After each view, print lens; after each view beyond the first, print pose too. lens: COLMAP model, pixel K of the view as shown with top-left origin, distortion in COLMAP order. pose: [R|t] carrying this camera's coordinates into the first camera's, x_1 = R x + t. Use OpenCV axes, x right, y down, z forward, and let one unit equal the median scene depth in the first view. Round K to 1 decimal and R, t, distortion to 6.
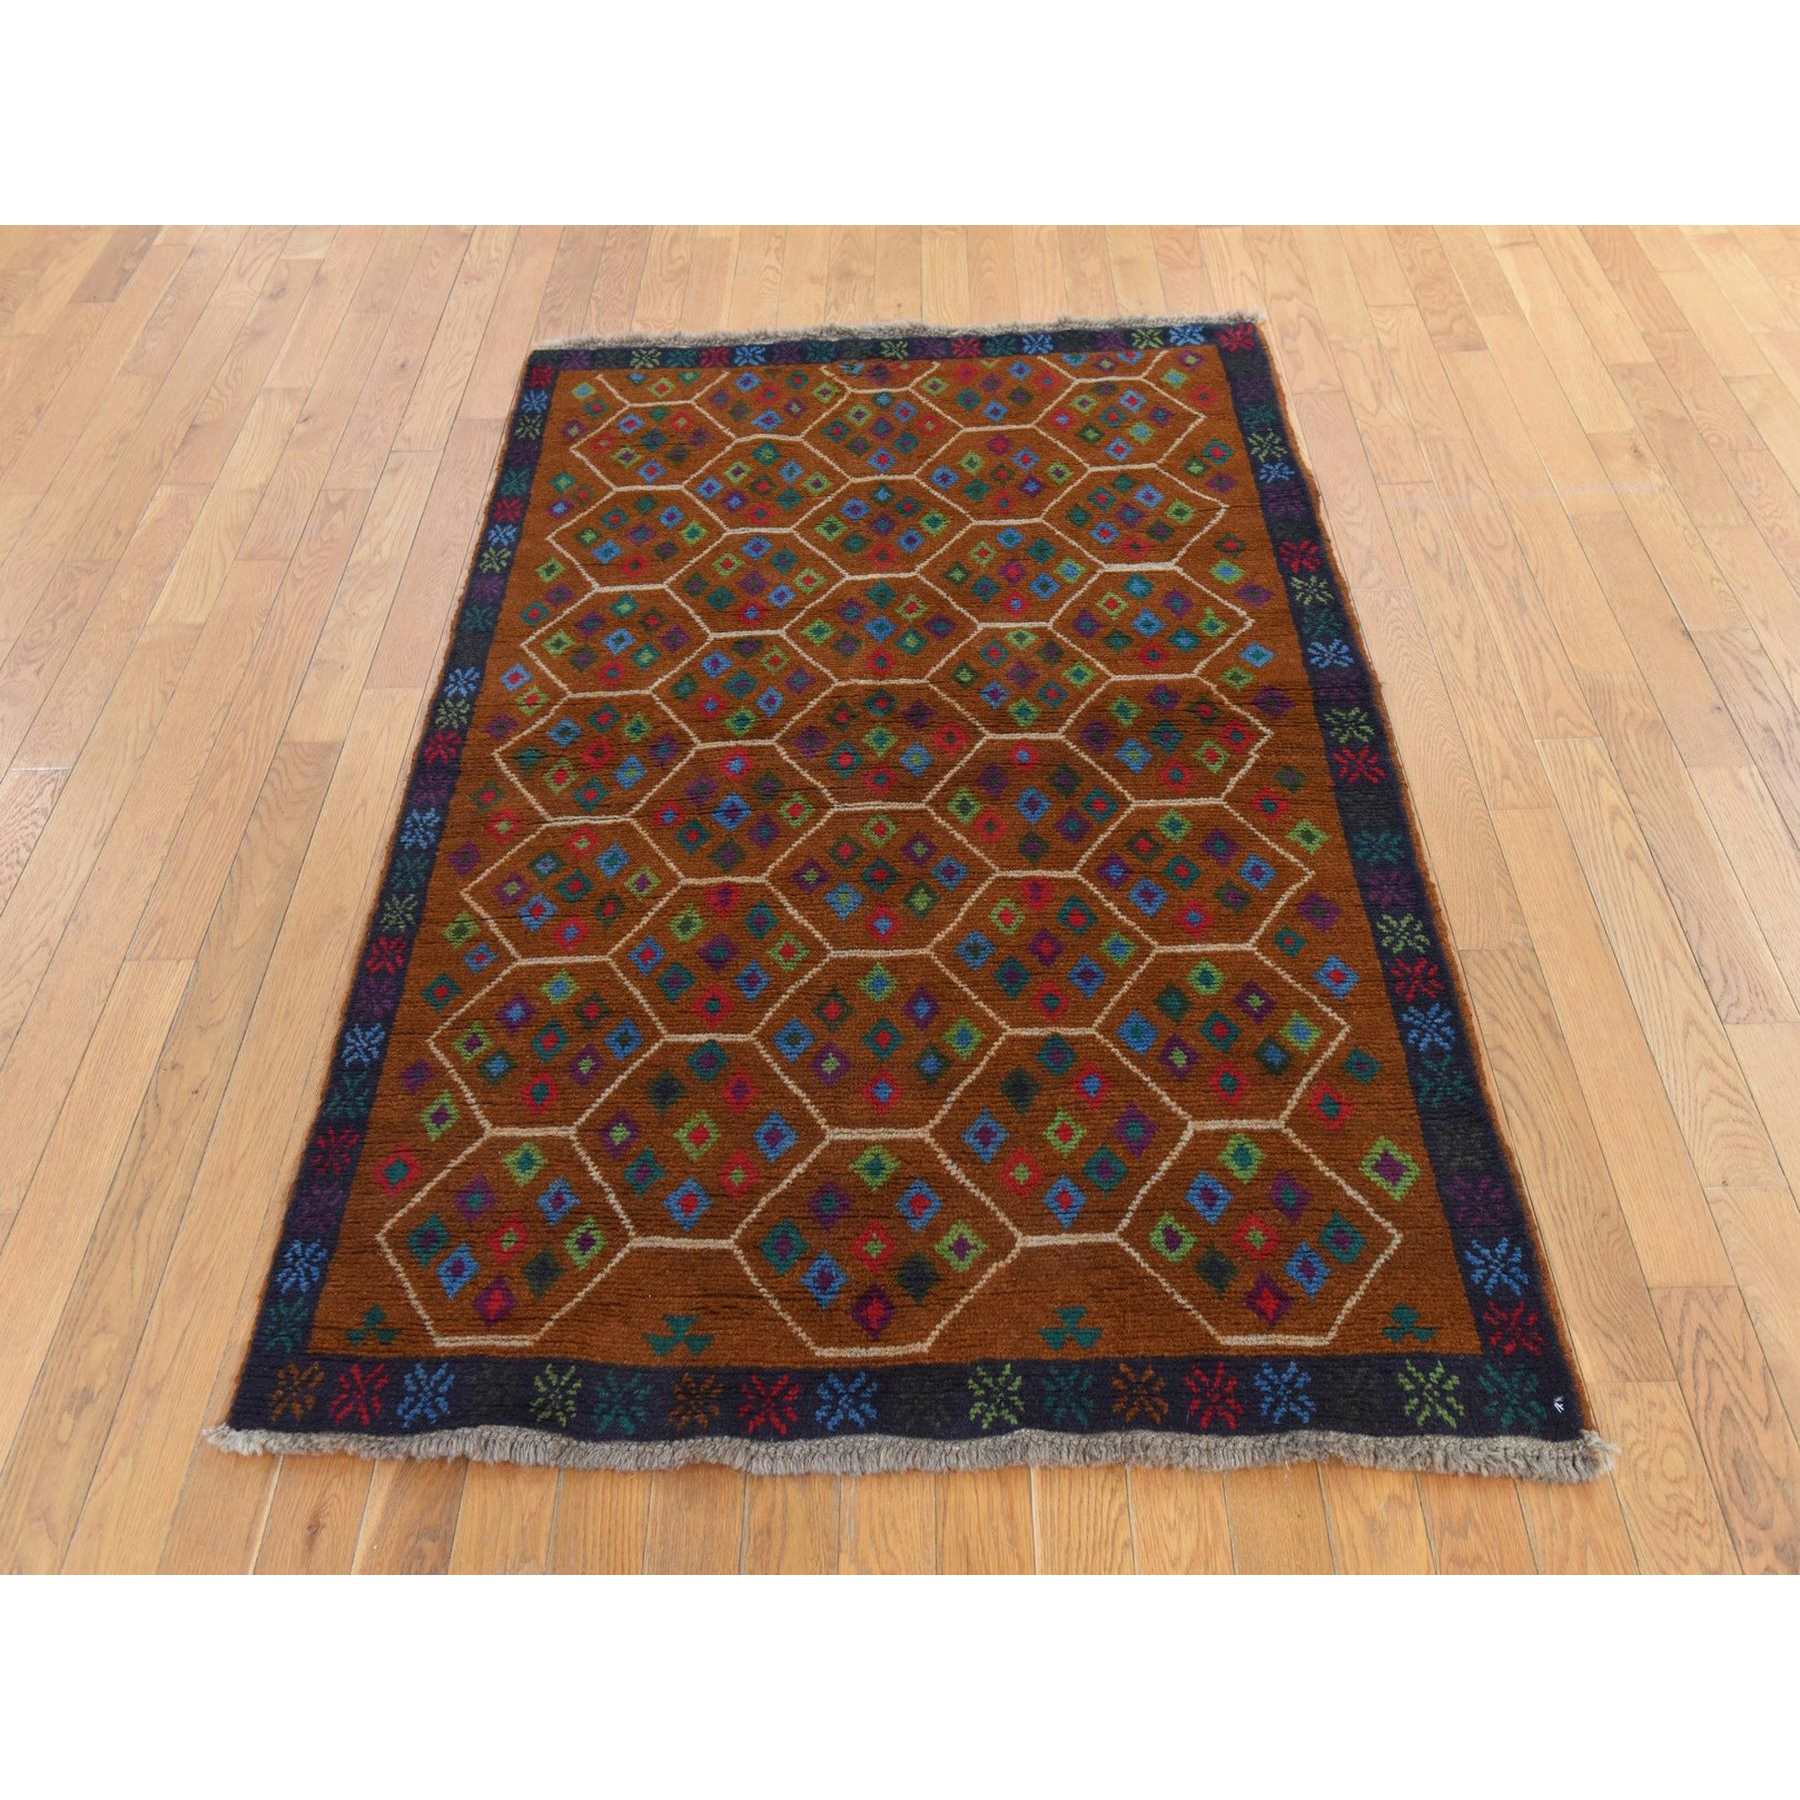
lens RADIAL K [[2142.7, 0, 900.0], [0, 2142.7, 900.0], [0, 0, 1]] dist [0.029602, 0.022283]
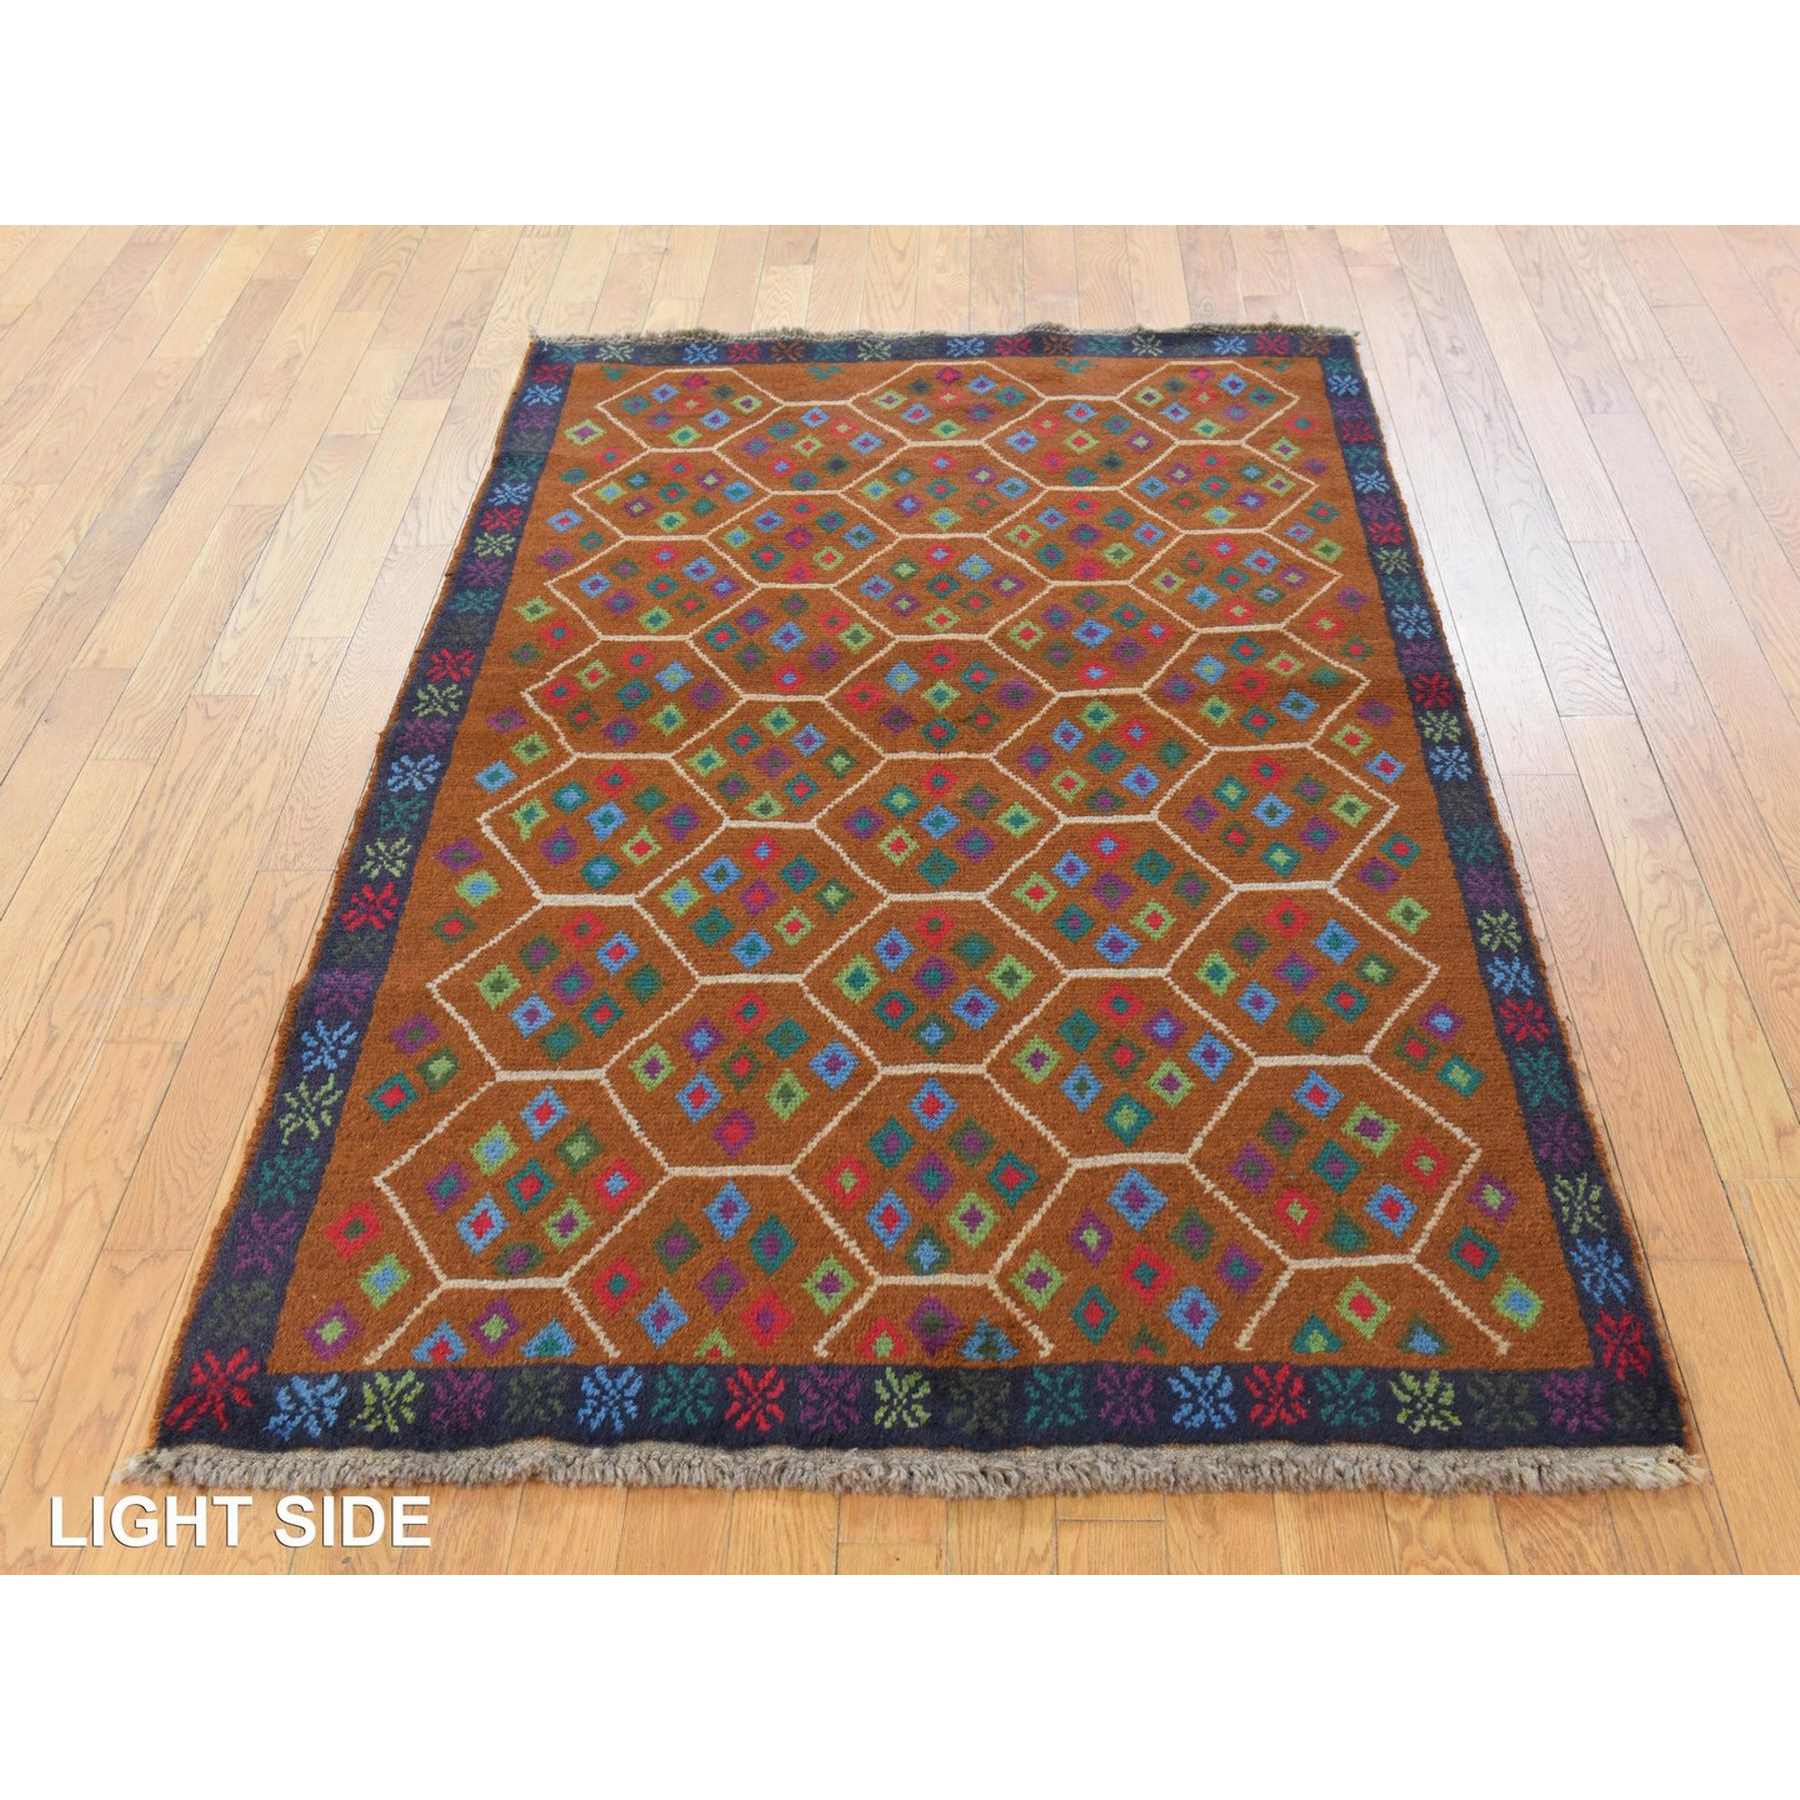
lens RADIAL K [[2142.7, 0, 900.0], [0, 2142.7, 900.0], [0, 0, 1]] dist [0.029602, 0.022283]
pose [[-0.995947, 0.049885, 0.074836, -0.052667], [0.082159, 0.166124, 0.982676, -0.899444], [0.036589, 0.984842, -0.169550, 1.162345]]
